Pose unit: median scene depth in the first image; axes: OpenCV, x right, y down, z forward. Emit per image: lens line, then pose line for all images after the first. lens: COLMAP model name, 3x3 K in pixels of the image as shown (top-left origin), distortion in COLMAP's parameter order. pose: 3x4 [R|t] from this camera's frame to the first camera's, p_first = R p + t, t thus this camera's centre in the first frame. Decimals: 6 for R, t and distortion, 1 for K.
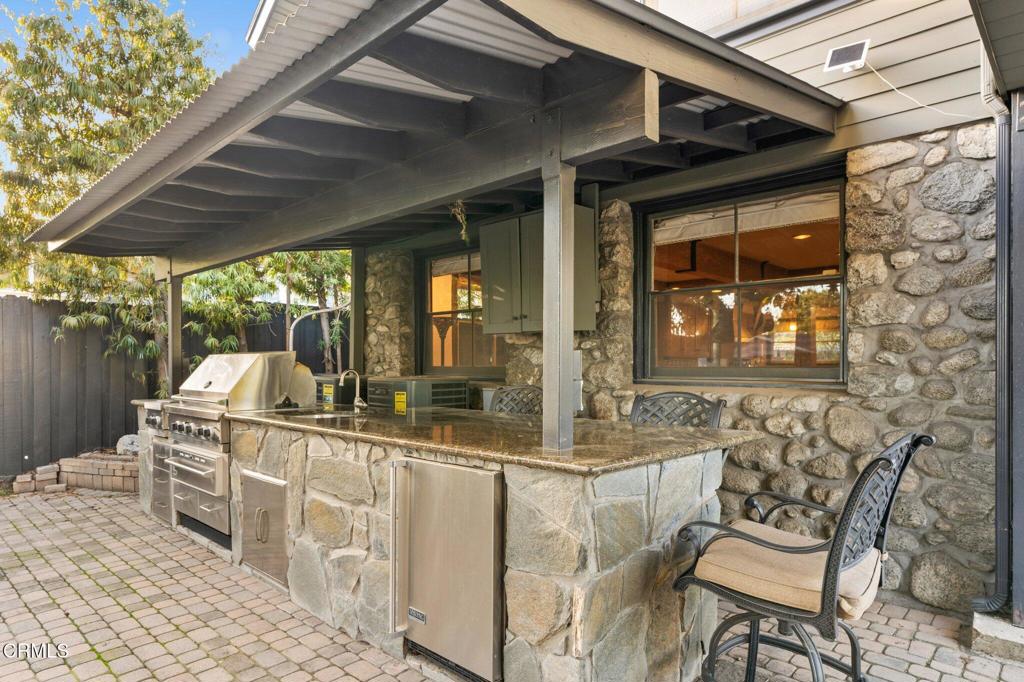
lens RADIAL K [[613.2, 0, 512.7], [0, 613.2, 366.5], [0, 0, 1]] dist [0.002608, -0.000487]
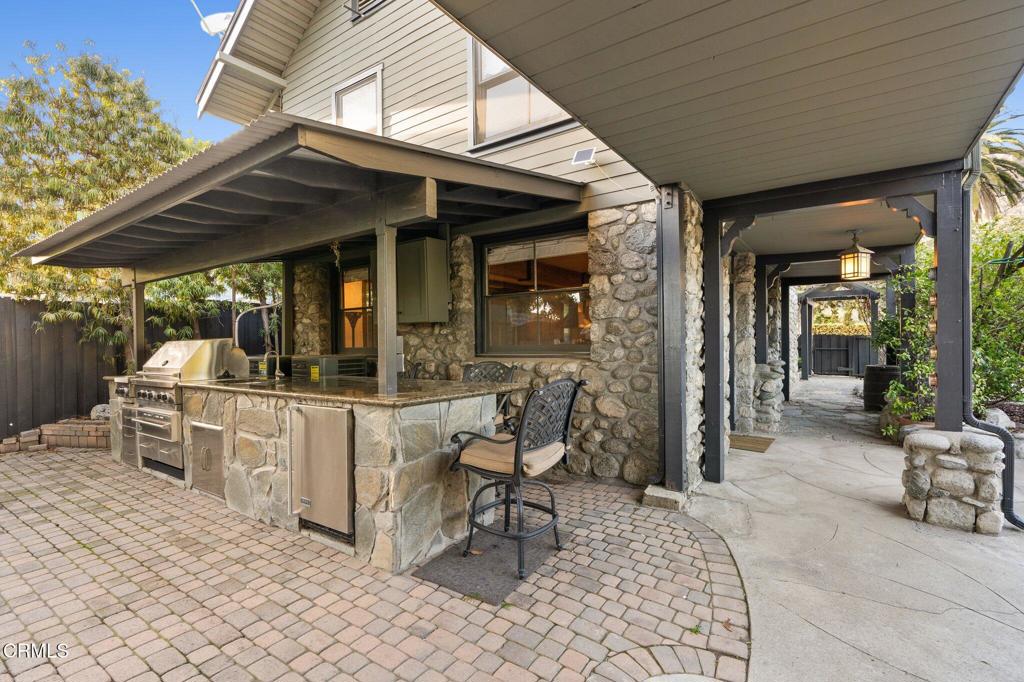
lens RADIAL K [[482.6, 0, 510.6], [0, 482.6, 345.9], [0, 0, 1]] dist [-0.003909, 0.000792]
pose [[0.988515, -0.014329, 0.150442, 0.129263], [0.014623, 0.999893, -0.000853, 0.003625], [-0.150414, 0.003043, 0.988618, -0.224283]]
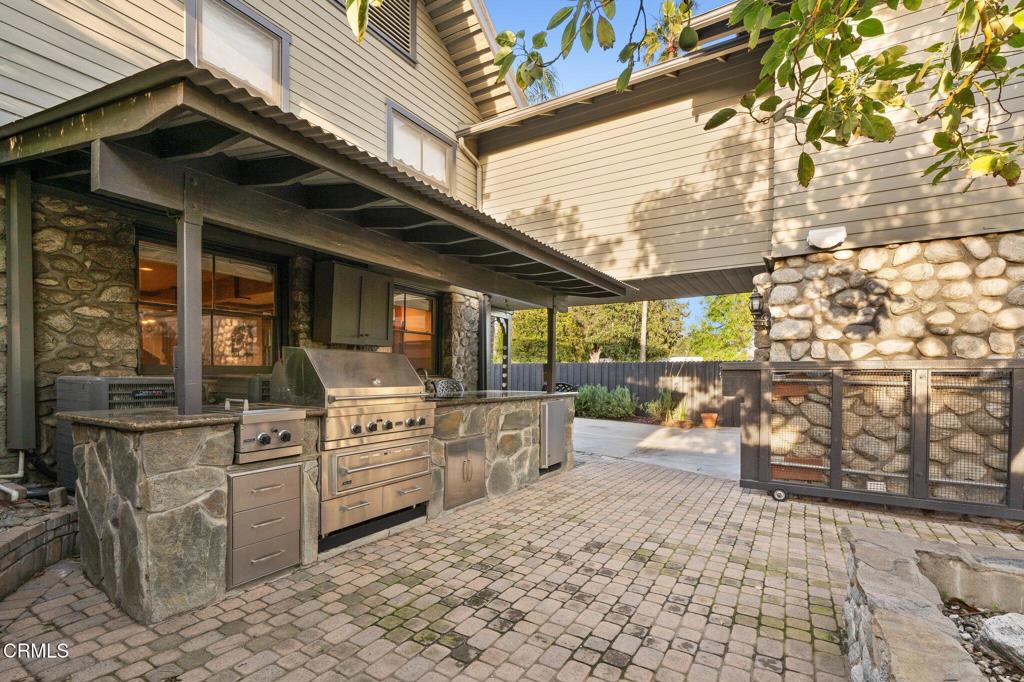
lens RADIAL K [[477.8, 0, 507.1], [0, 477.8, 383.3], [0, 0, 1]] dist [-0.003420, -0.000520]
pose [[-0.206055, -0.021917, 0.978295, -1.529539], [-0.004675, 0.999760, 0.021413, 0.016282], [-0.978529, -0.000162, -0.206108, 1.108887]]
